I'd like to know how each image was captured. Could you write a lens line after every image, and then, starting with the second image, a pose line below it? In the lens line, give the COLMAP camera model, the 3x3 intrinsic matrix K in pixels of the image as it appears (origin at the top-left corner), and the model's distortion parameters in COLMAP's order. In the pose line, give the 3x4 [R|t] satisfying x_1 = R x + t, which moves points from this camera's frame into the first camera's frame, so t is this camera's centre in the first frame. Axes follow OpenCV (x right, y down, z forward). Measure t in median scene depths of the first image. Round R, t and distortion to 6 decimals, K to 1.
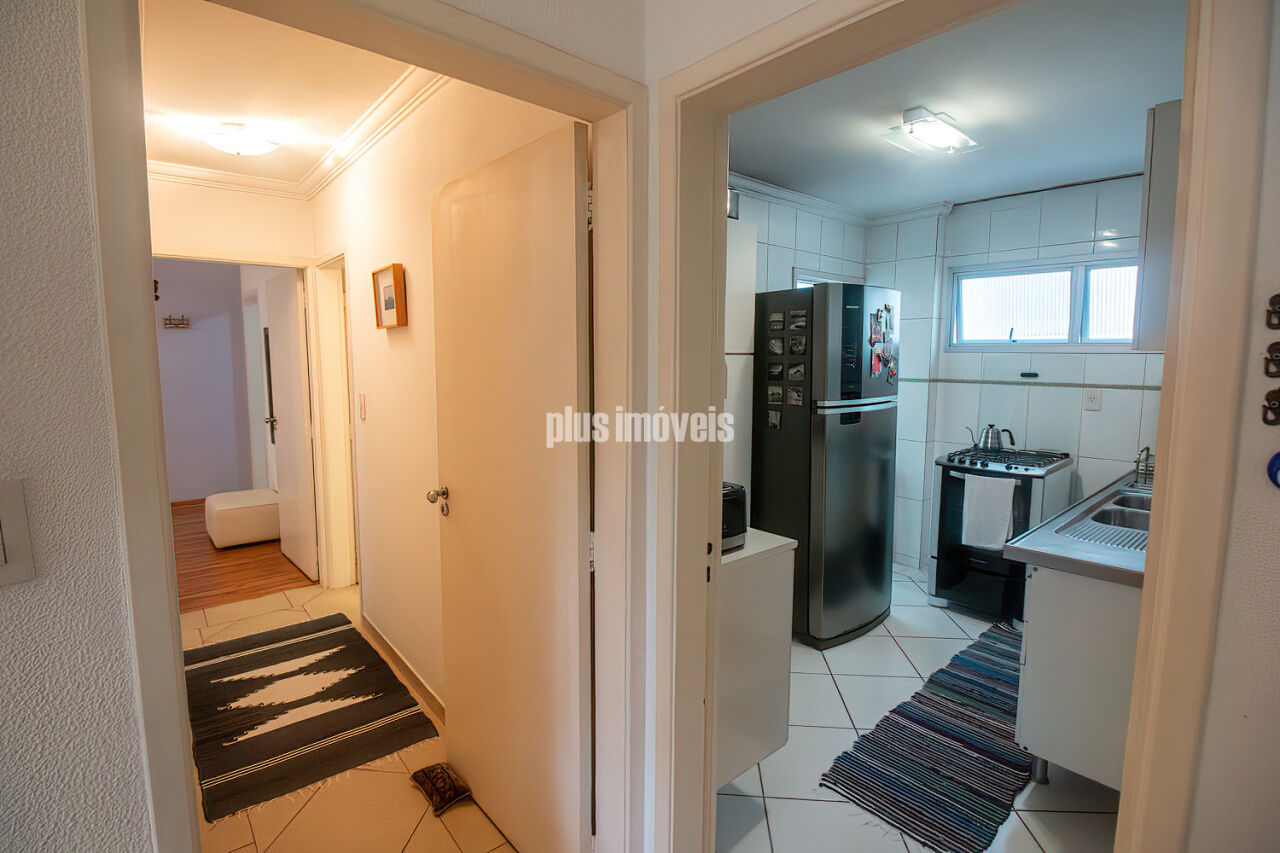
lens RADIAL K [[602.3, 0, 637.3], [0, 602.3, 417.3], [0, 0, 1]] dist [-0.007464, -0.000747]
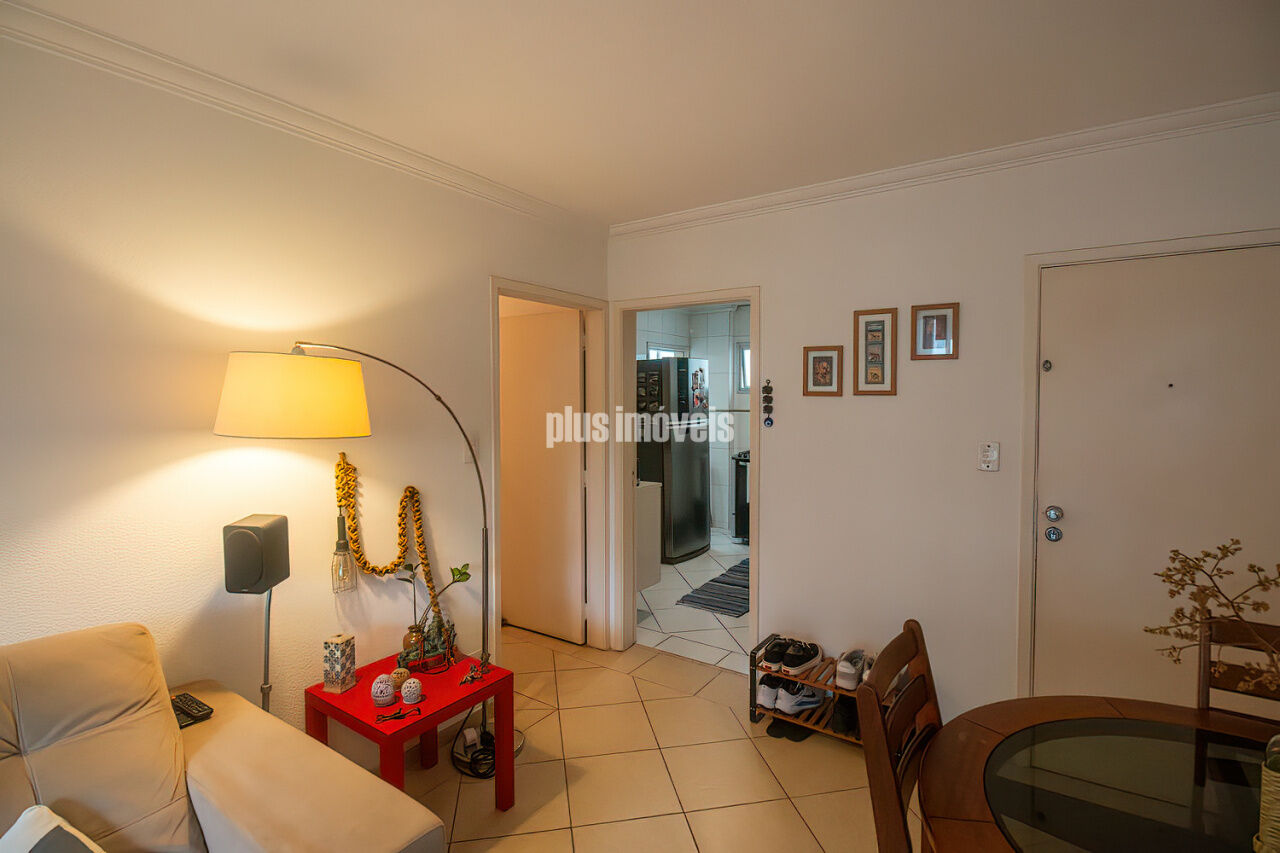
lens RADIAL K [[596.2, 0, 643.8], [0, 596.2, 415.0], [0, 0, 1]] dist [-0.003104, -0.009135]
pose [[0.963143, -0.014237, 0.268612, -0.278573], [0.031830, 0.997615, -0.061253, 0.068221], [-0.267100, 0.067545, 0.961299, -0.799399]]
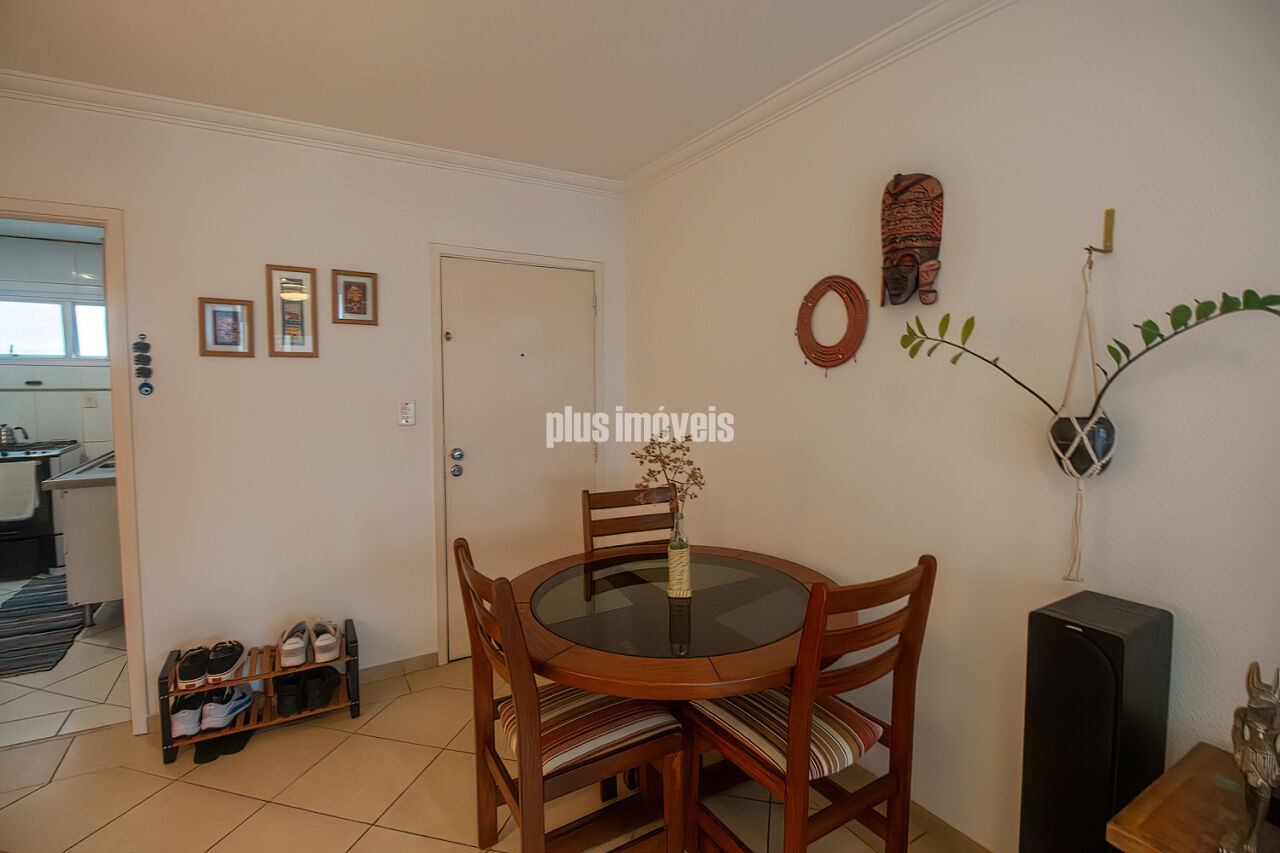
lens RADIAL K [[589.9, 0, 641.9], [0, 589.9, 417.5], [0, 0, 1]] dist [-0.028064, -0.000051]
pose [[0.153838, -0.063040, 0.986083, -0.482567], [0.092103, 0.994533, 0.049211, 0.088117], [-0.983794, 0.083251, 0.158804, -0.627649]]
